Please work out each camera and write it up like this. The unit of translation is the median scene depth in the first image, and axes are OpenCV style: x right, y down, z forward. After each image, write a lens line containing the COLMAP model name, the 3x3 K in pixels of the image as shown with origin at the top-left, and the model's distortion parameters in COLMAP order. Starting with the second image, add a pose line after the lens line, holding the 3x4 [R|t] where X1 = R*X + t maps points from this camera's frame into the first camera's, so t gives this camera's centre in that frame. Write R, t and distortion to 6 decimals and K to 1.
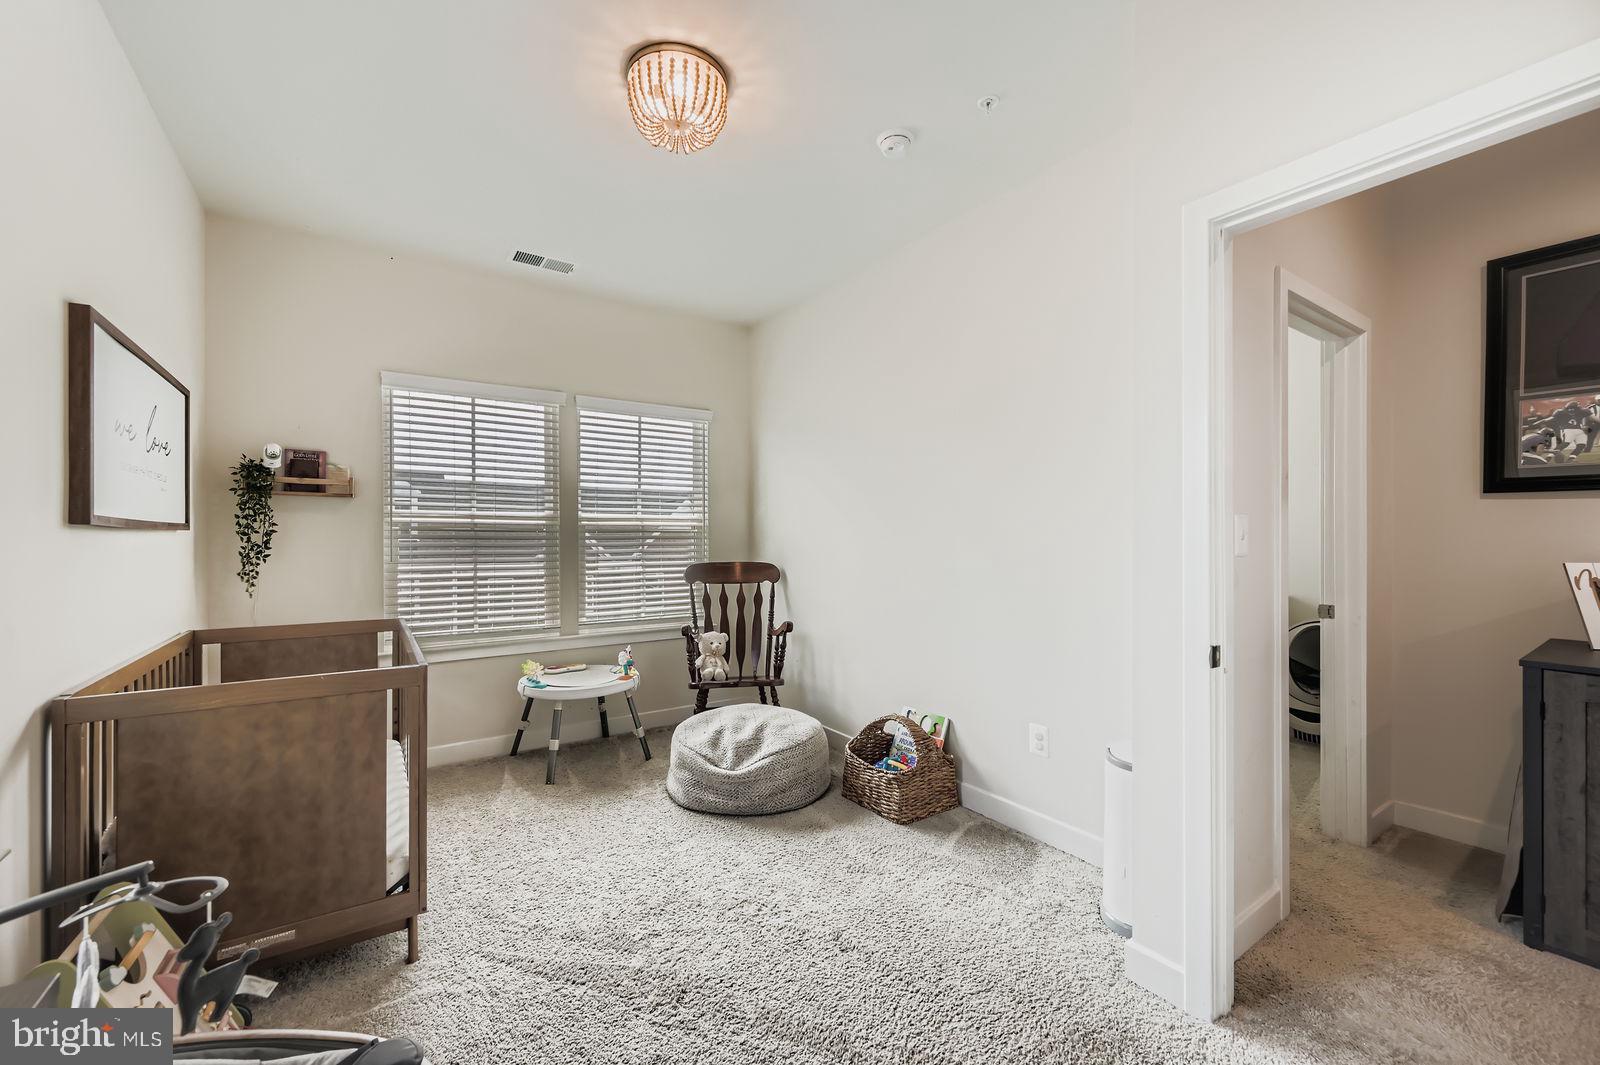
lens RADIAL K [[636.7, 0, 793.4], [0, 636.7, 536.3], [0, 0, 1]] dist [0.001483, -0.000274]
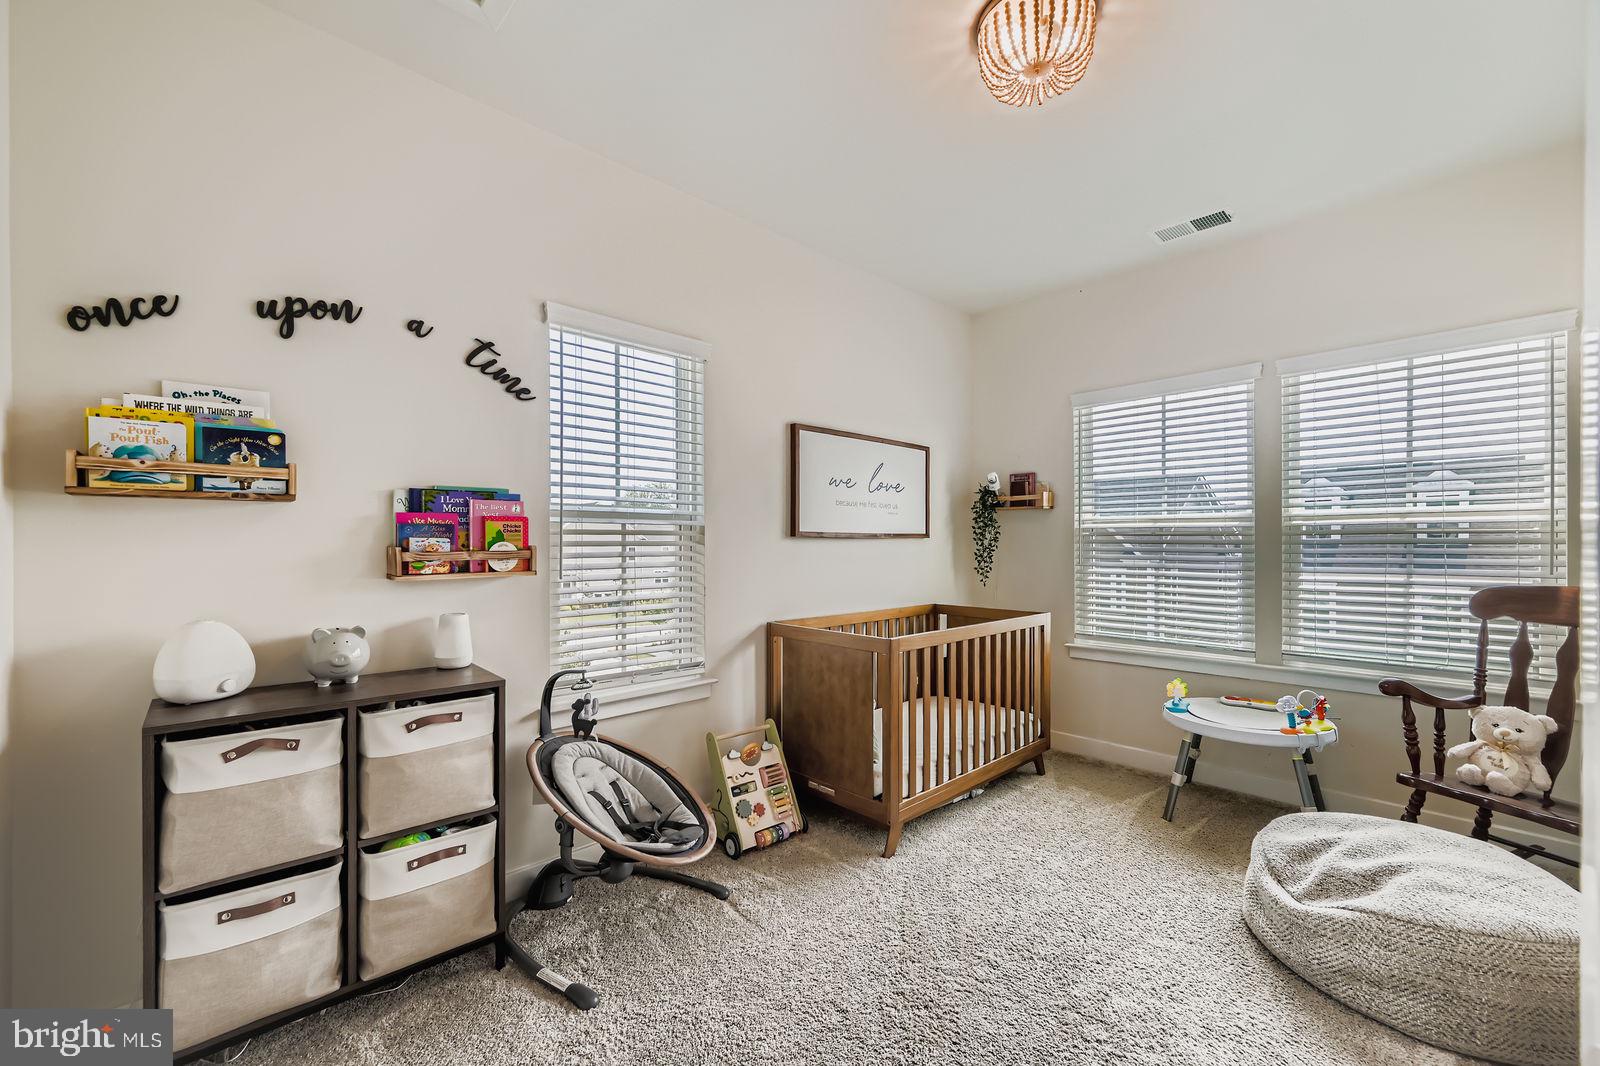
lens RADIAL K [[636.7, 0, 792.8], [0, 636.7, 541.8], [0, 0, 1]] dist [0.001483, -0.000274]
pose [[0.166673, -0.001943, -0.986010, 0.433341], [0.004525, 0.999989, -0.001205, 0.000213], [0.986002, -0.004261, 0.166680, 0.362971]]
